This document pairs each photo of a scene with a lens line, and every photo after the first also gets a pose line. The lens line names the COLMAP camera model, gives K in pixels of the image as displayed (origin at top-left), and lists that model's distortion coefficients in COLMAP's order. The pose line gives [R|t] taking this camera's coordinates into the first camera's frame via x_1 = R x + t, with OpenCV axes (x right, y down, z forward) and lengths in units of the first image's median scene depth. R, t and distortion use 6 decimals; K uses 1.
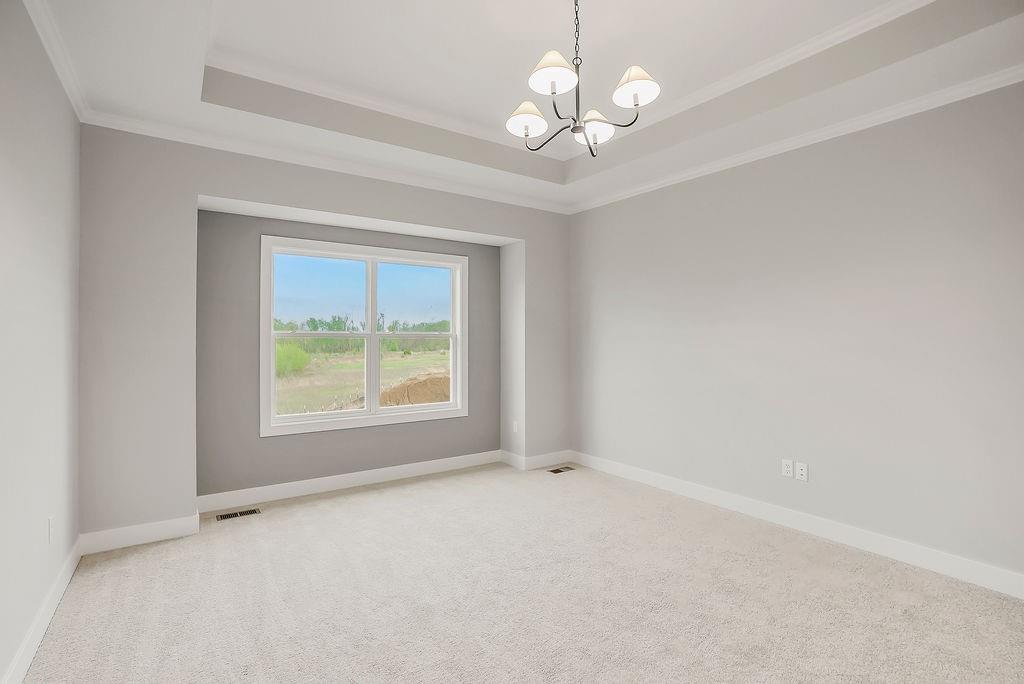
lens RADIAL K [[473.9, 0, 512.3], [0, 473.9, 333.8], [0, 0, 1]] dist [-0.045864, 0.025271]
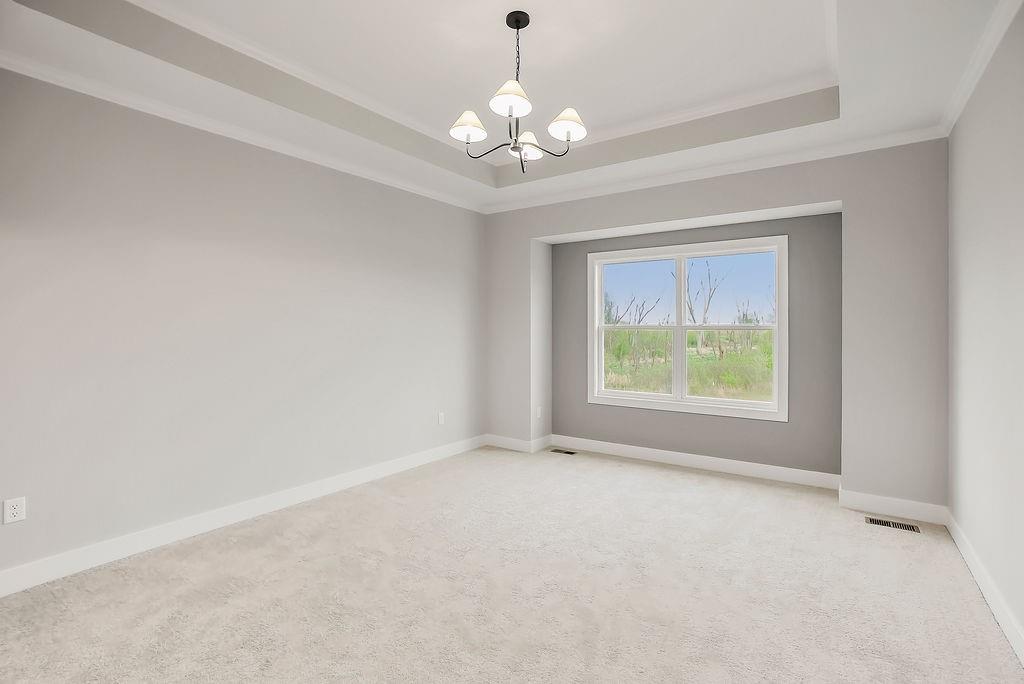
lens RADIAL K [[473.9, 0, 512.3], [0, 473.9, 333.8], [0, 0, 1]] dist [-0.045864, 0.025271]
pose [[0.357981, 0.012668, -0.933643, 0.654478], [0.003143, 0.999886, 0.014772, -0.000501], [0.933724, -0.008223, 0.357900, 0.300435]]
